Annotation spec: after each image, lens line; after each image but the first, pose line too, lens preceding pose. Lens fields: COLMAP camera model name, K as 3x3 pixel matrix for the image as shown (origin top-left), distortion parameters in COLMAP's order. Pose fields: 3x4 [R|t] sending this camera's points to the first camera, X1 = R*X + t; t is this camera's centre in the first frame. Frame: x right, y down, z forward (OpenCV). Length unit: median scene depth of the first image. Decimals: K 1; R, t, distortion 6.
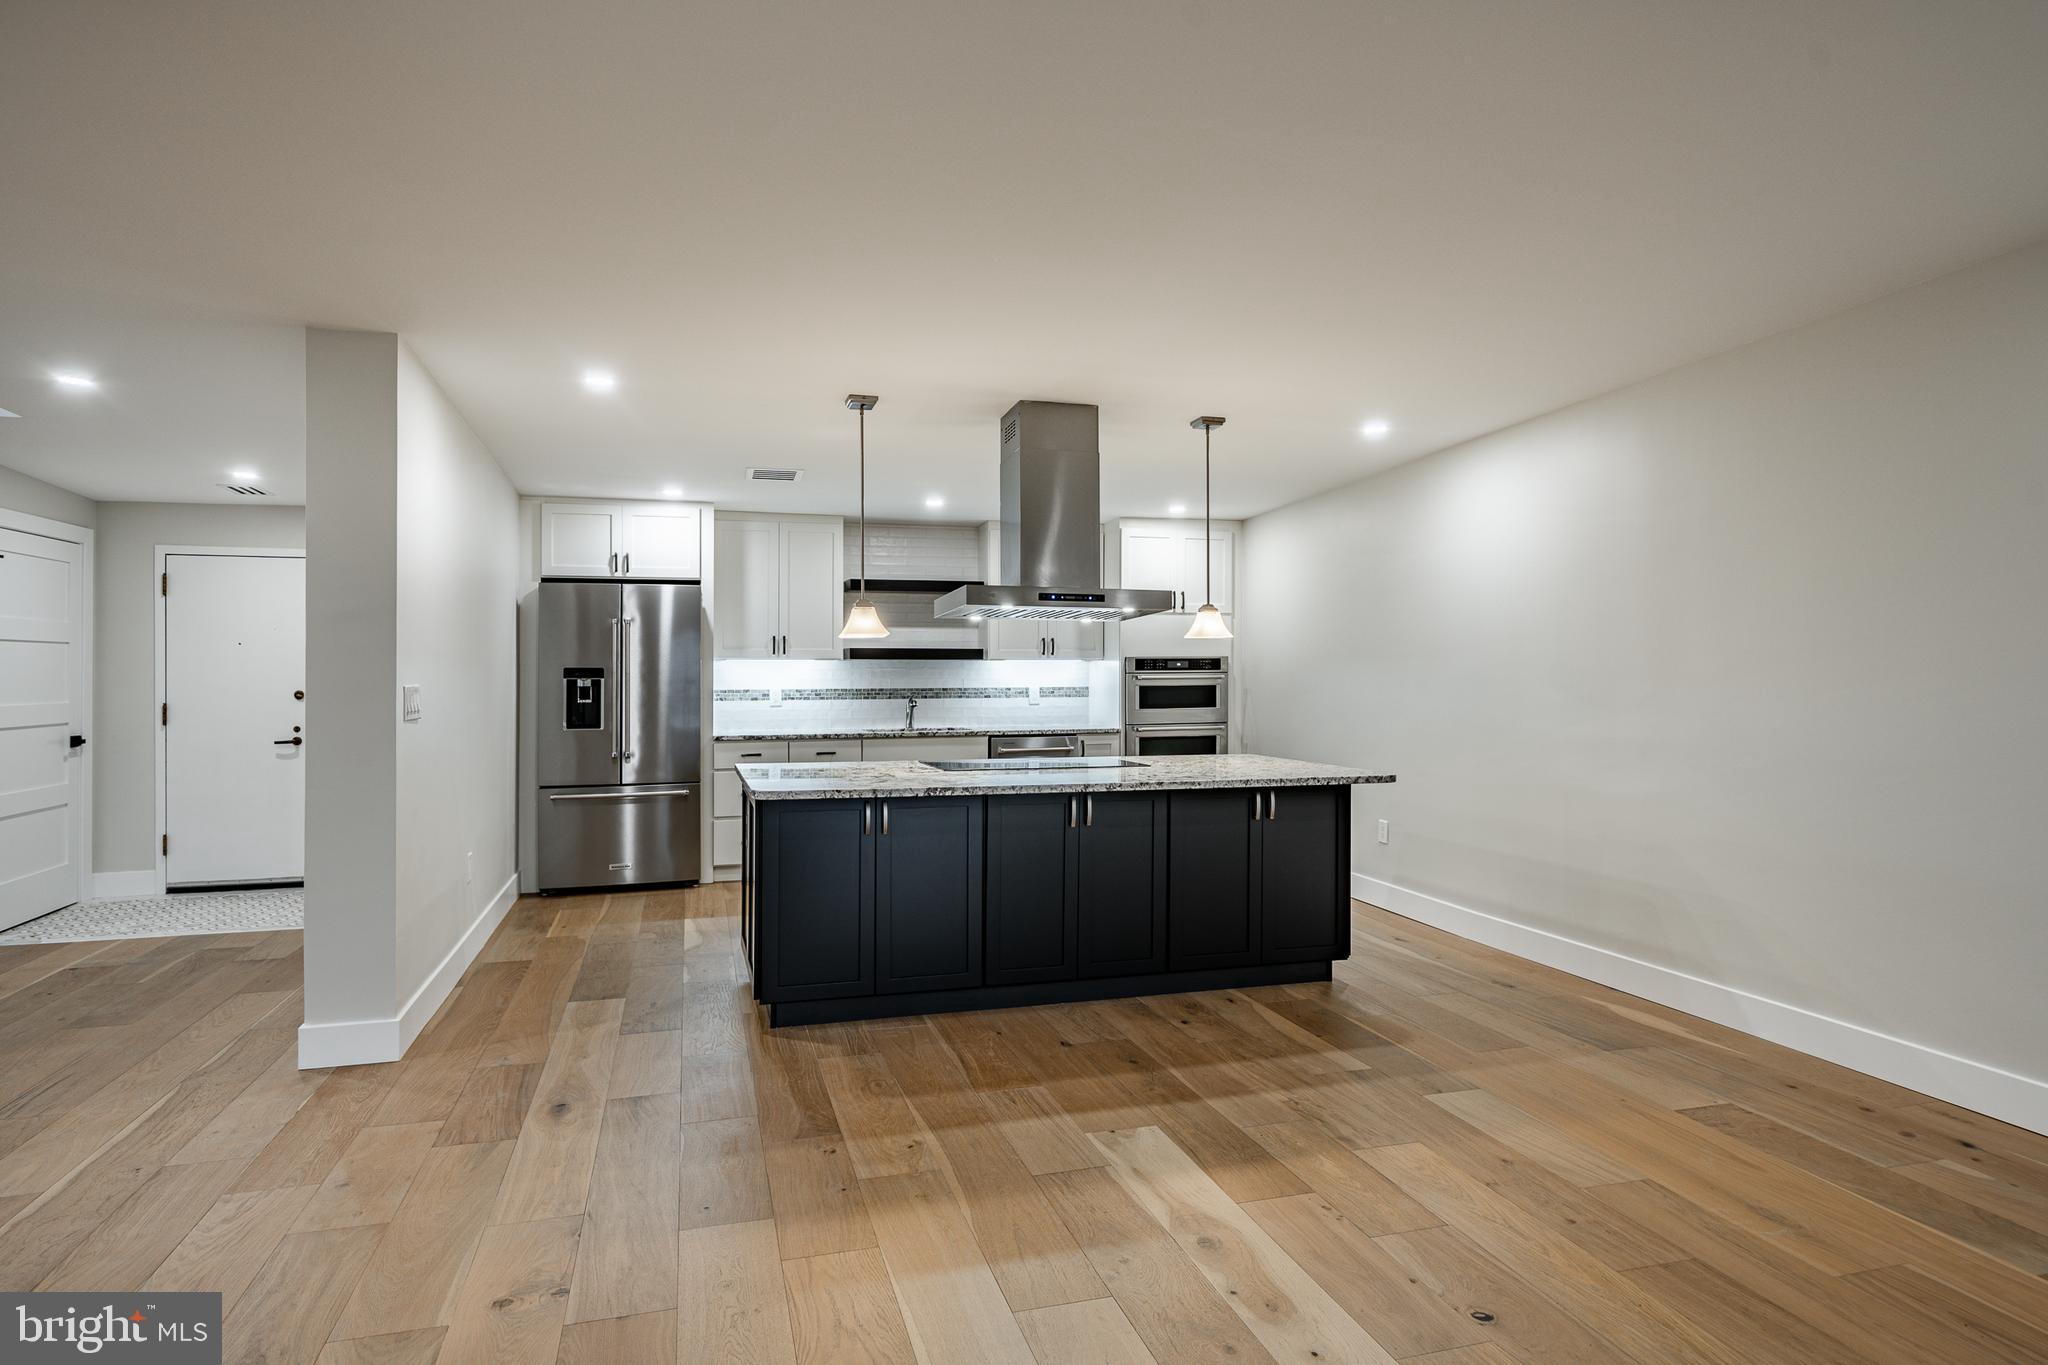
lens RADIAL K [[1140.0, 0, 989.6], [0, 1140.0, 665.0], [0, 0, 1]] dist [0.001670, -0.001250]
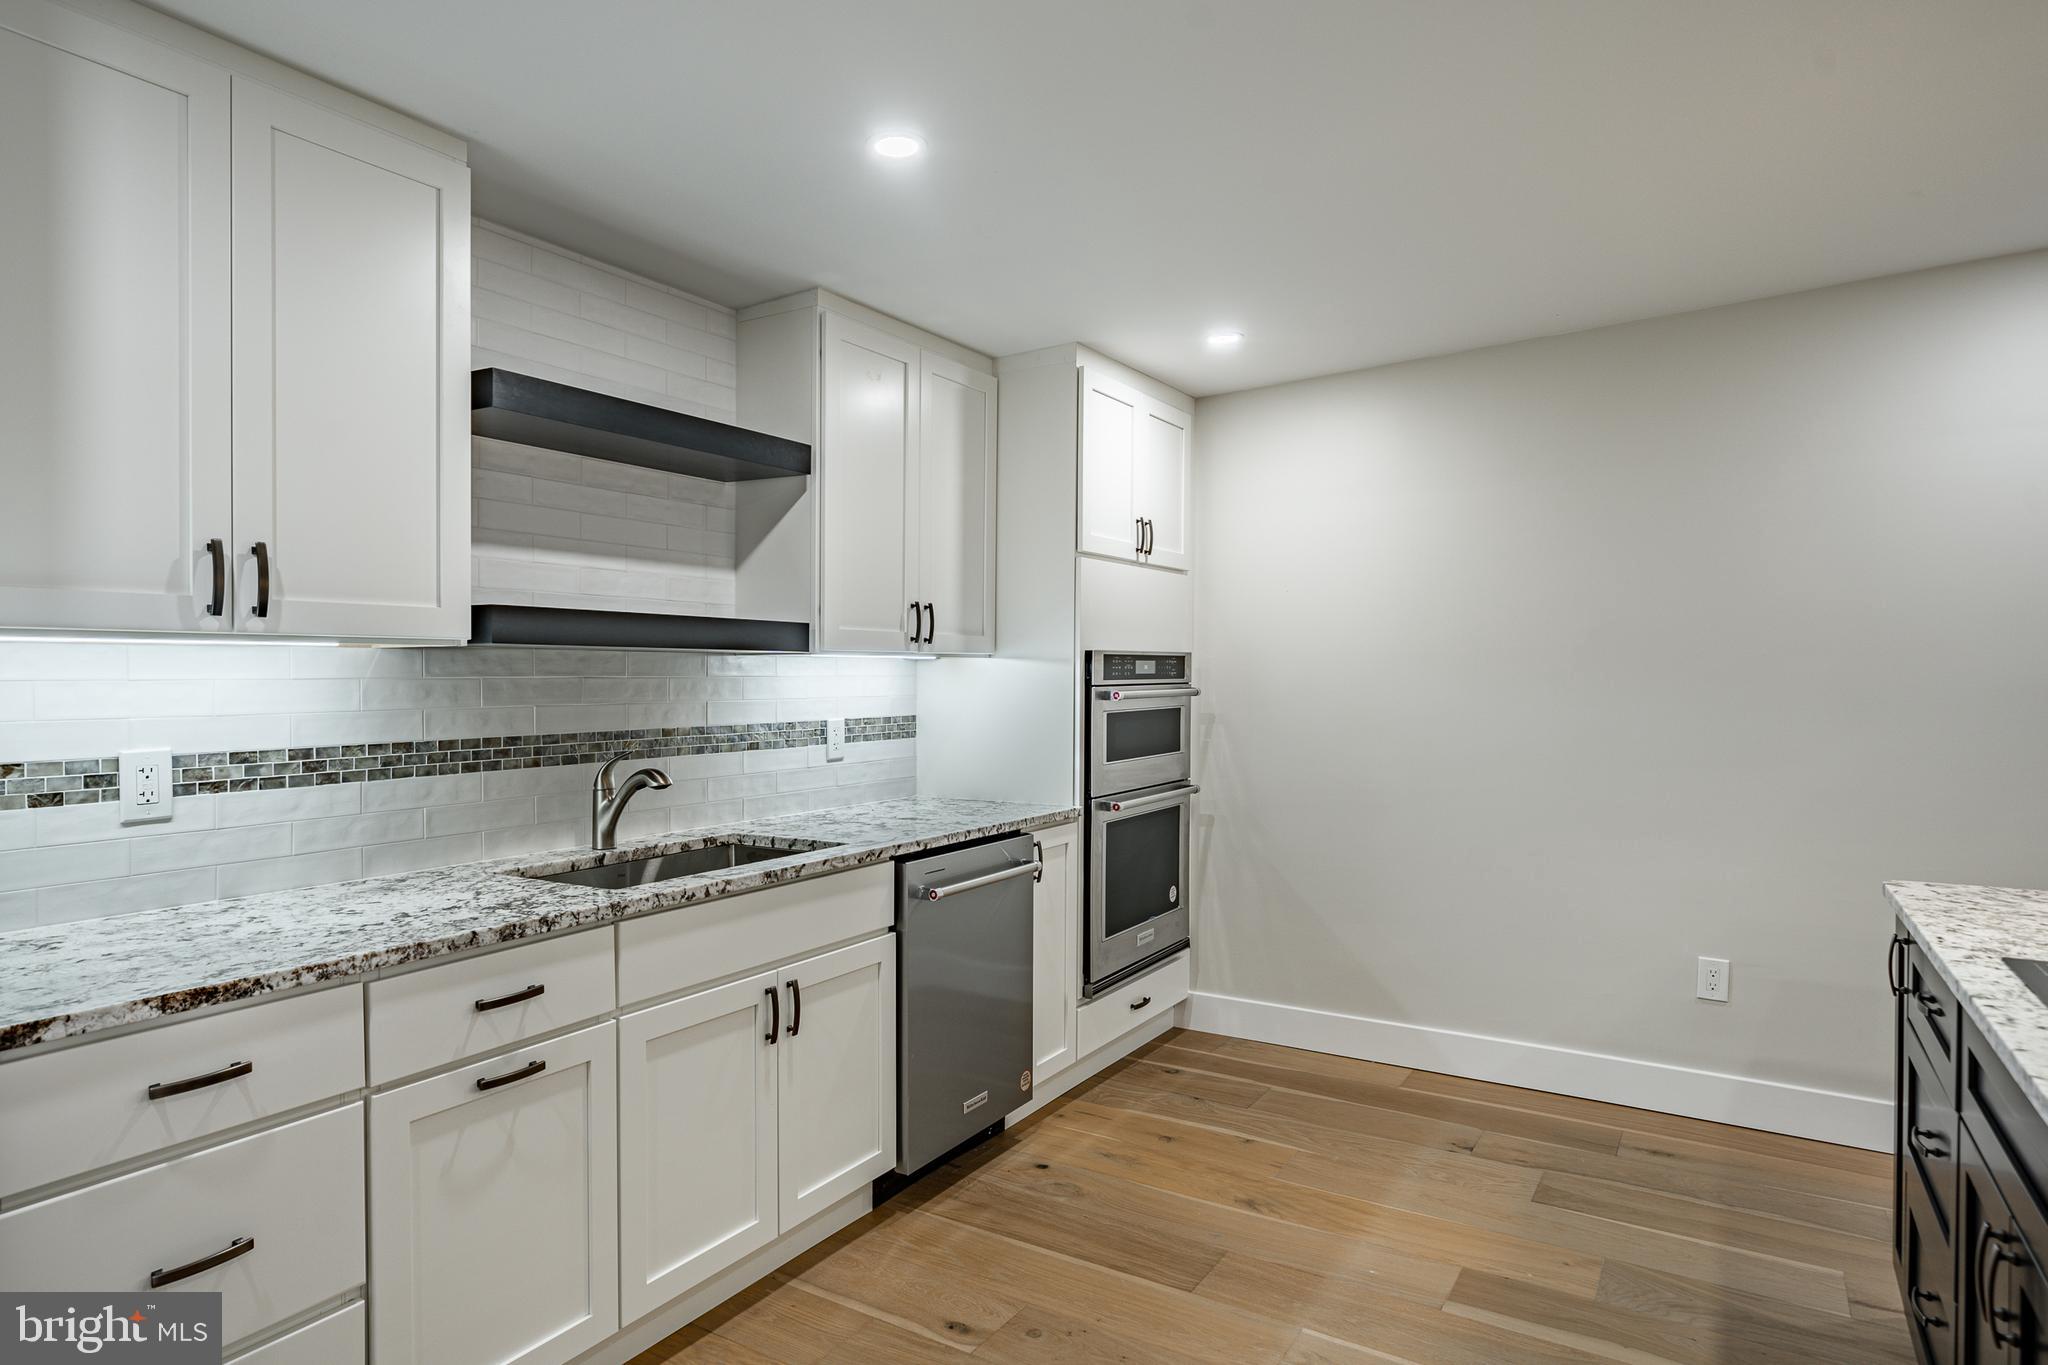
lens RADIAL K [[1177.7, 0, 994.1], [0, 1177.7, 704.8], [0, 0, 1]] dist [0.007406, 0.001037]
pose [[0.736898, -0.016118, 0.675812, -0.261257], [-0.001430, 0.999676, 0.025400, 0.003270], [-0.676003, -0.019684, 0.736636, 0.772352]]
